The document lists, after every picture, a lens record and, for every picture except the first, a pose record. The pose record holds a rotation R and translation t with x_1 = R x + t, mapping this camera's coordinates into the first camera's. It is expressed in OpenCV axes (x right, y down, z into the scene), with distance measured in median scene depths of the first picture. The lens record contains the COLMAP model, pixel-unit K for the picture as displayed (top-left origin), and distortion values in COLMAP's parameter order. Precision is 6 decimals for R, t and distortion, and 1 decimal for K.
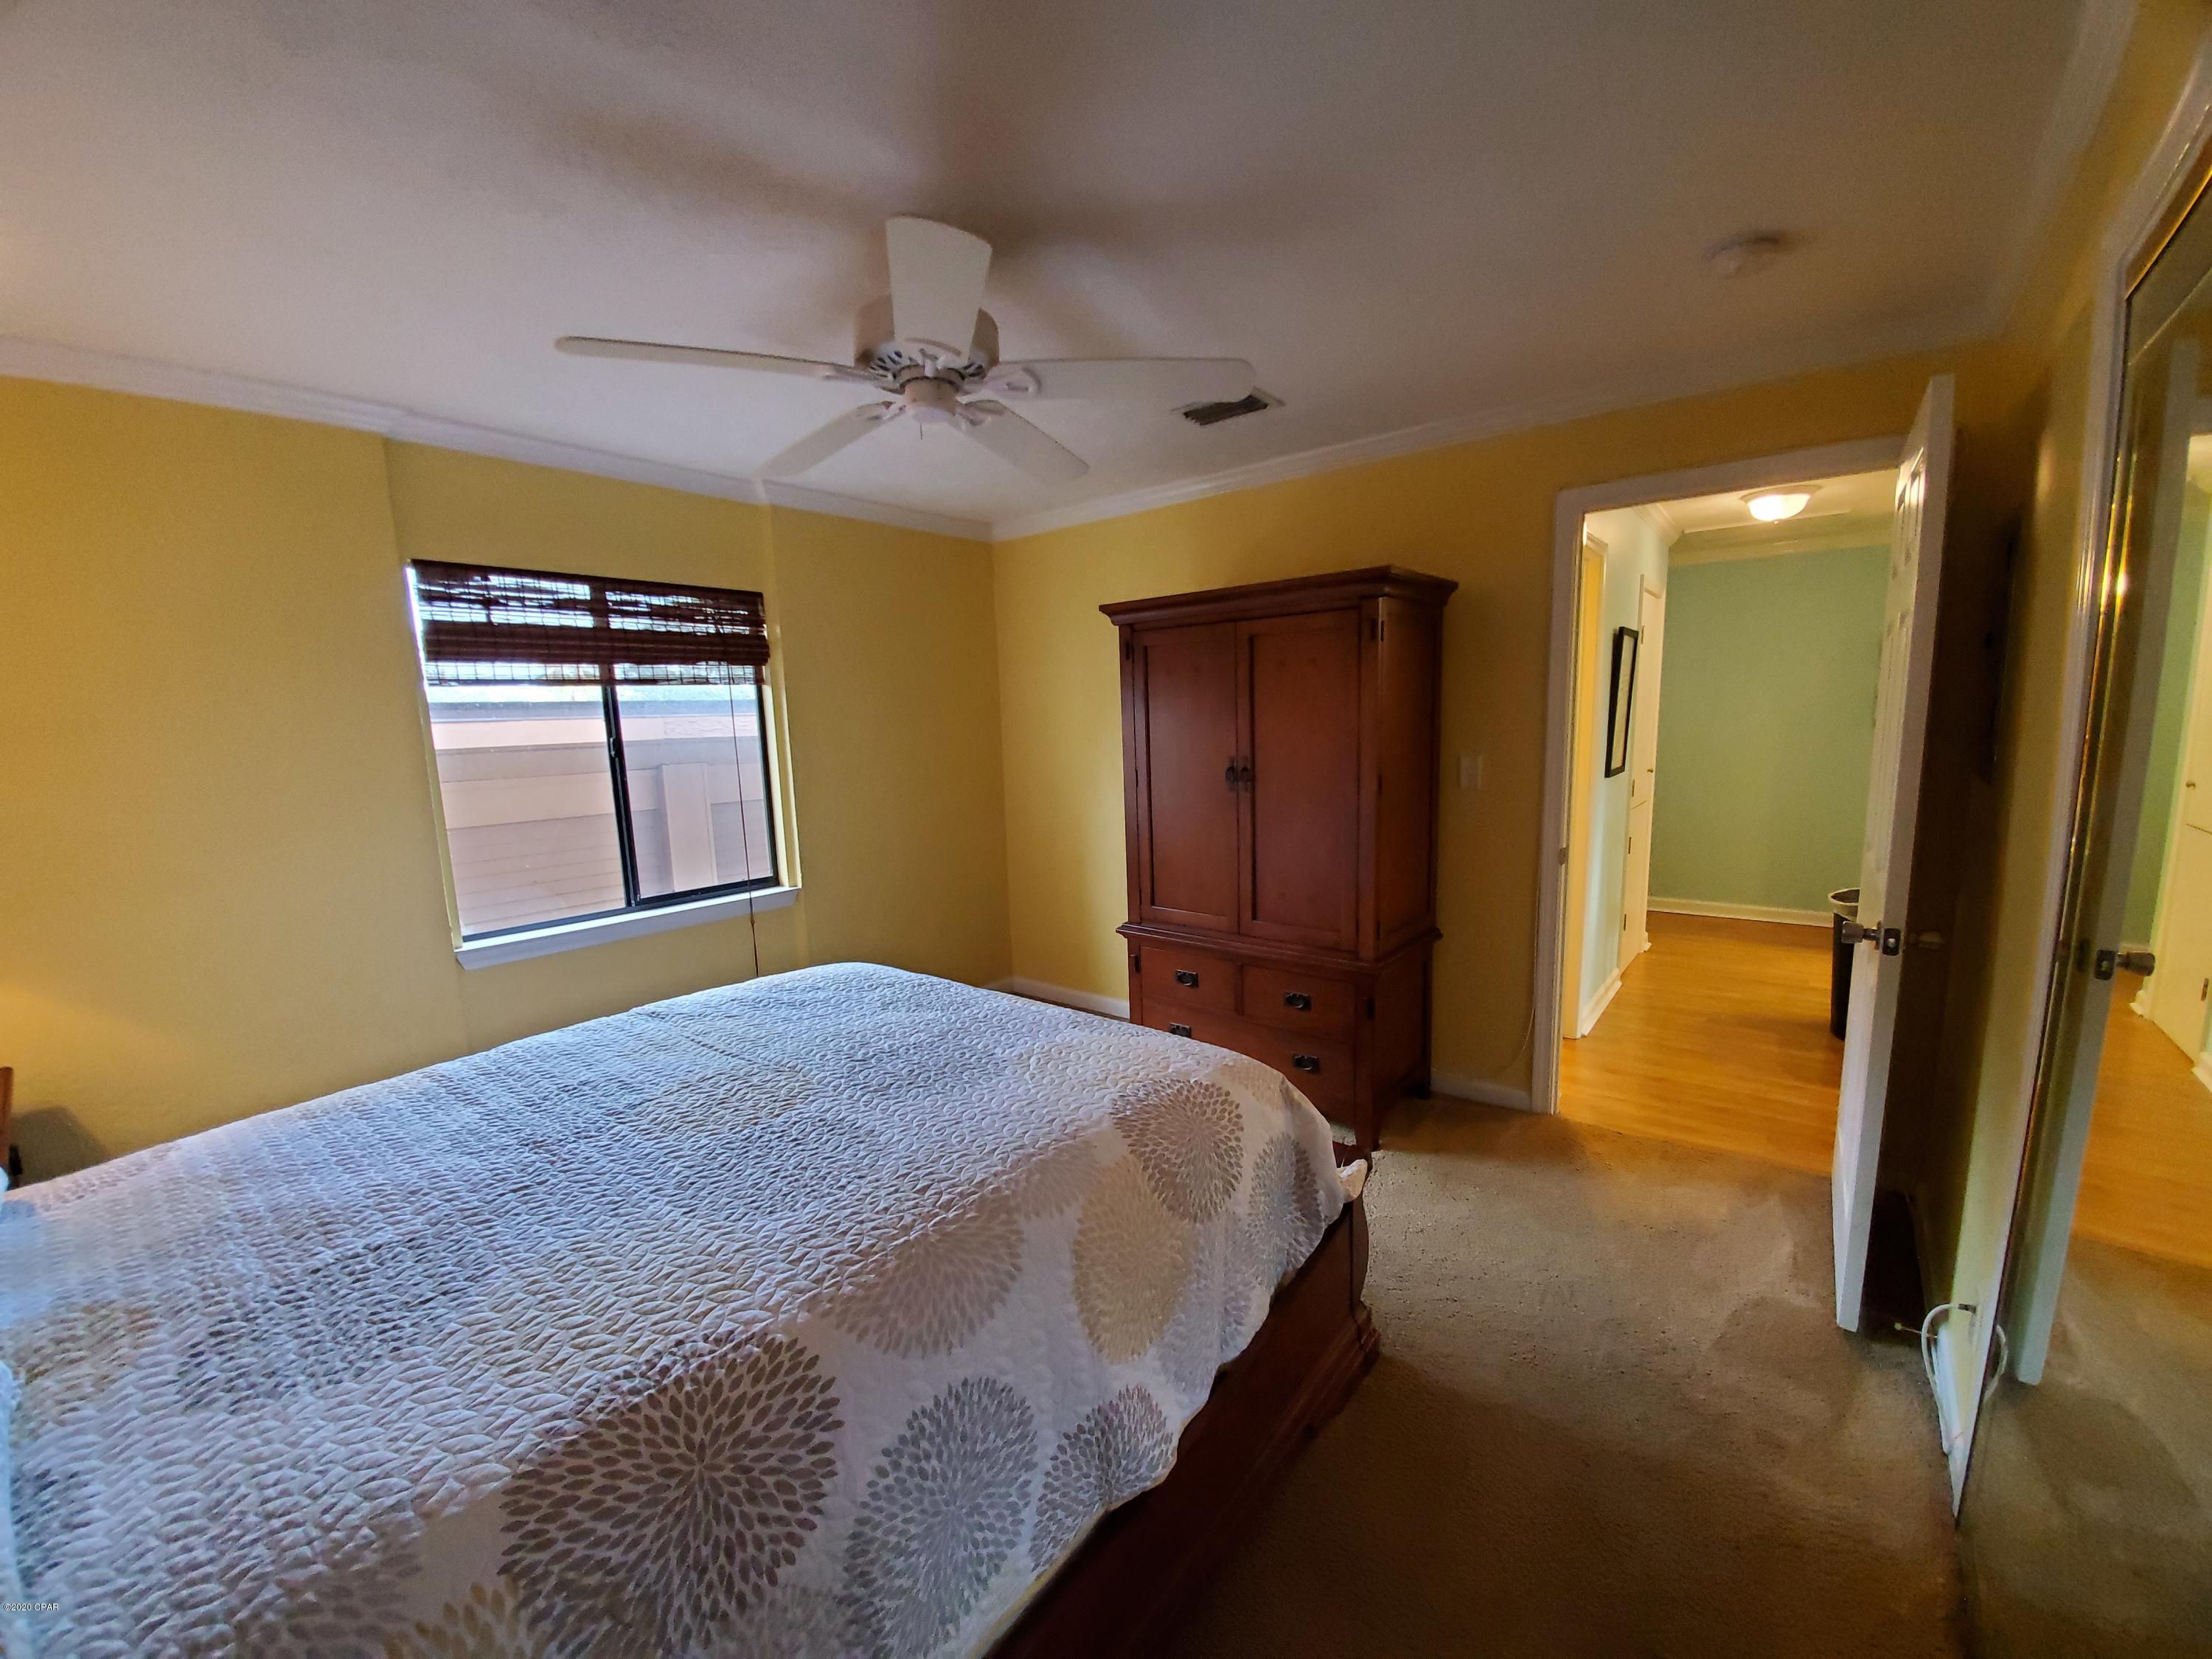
lens RADIAL K [[891.0, 0, 1106.0], [0, 891.0, 849.2], [0, 0, 1]] dist [-0.000773, -0.001463]
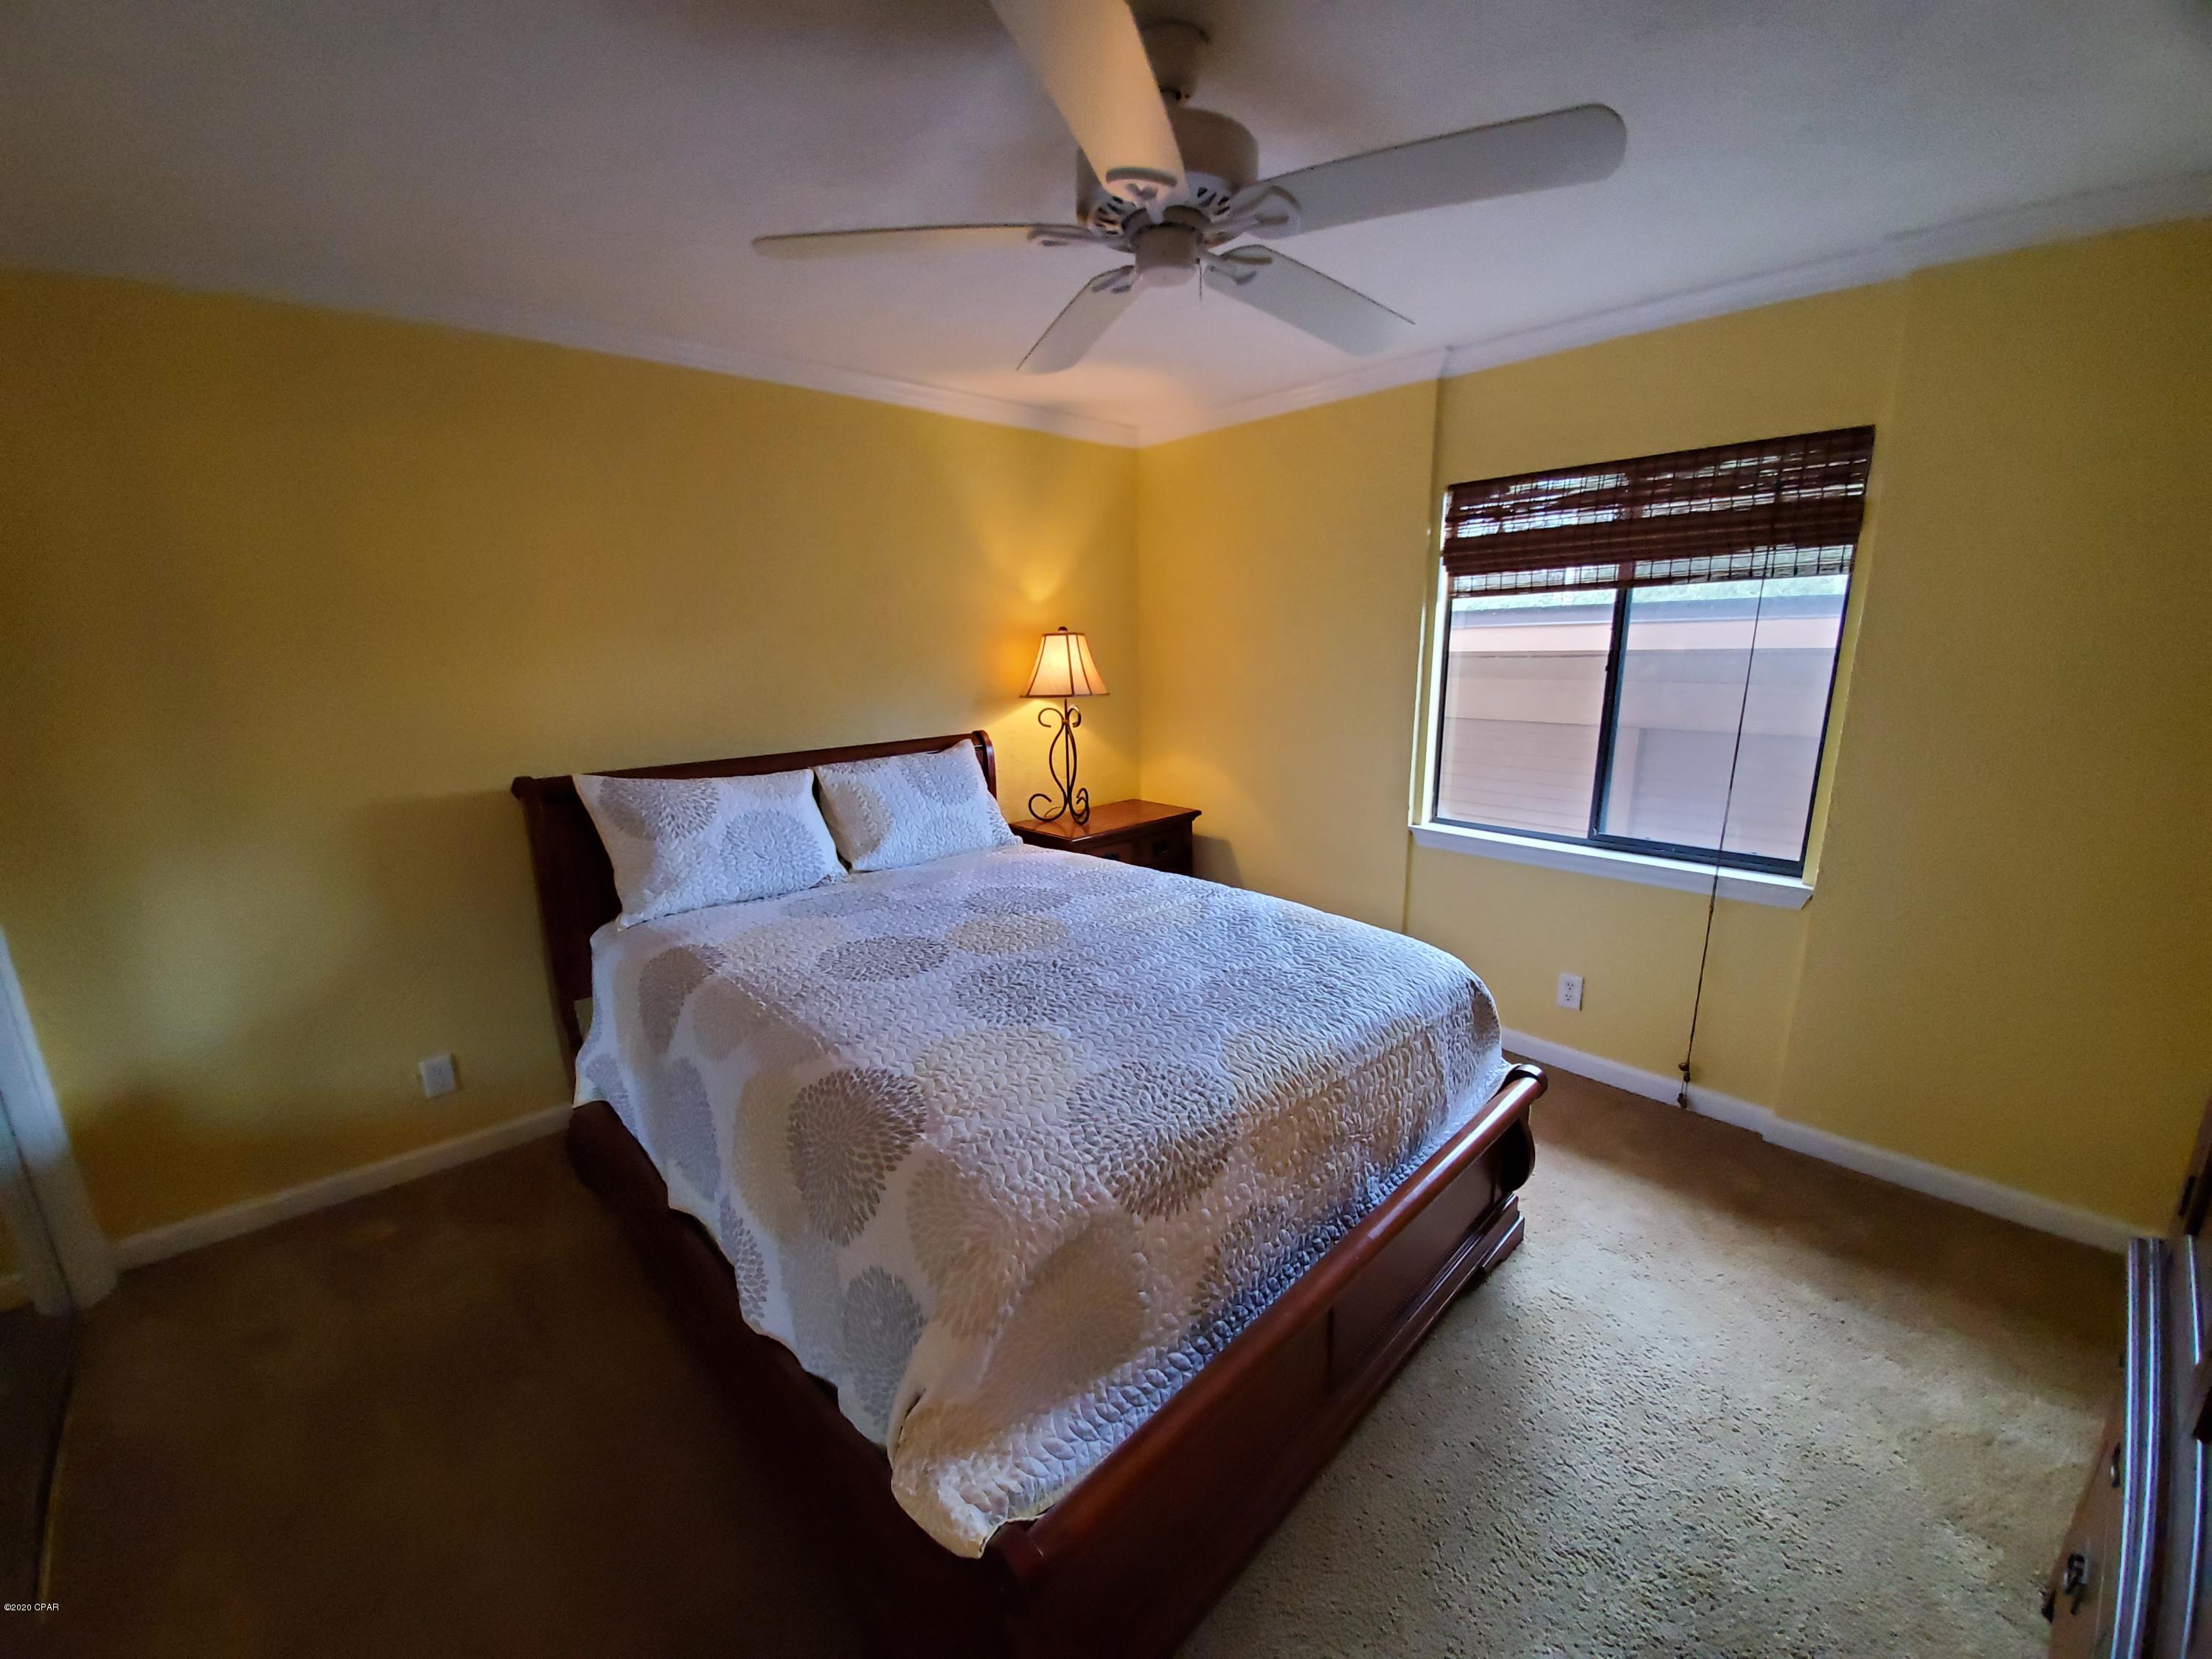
lens RADIAL K [[891.0, 0, 1098.6], [0, 891.0, 820.2], [0, 0, 1]] dist [-0.000773, -0.001463]
pose [[-0.160131, 0.230629, -0.959775, 0.423586], [-0.121066, 0.960393, 0.250976, -0.126085], [0.979643, 0.156385, -0.125867, 0.666350]]
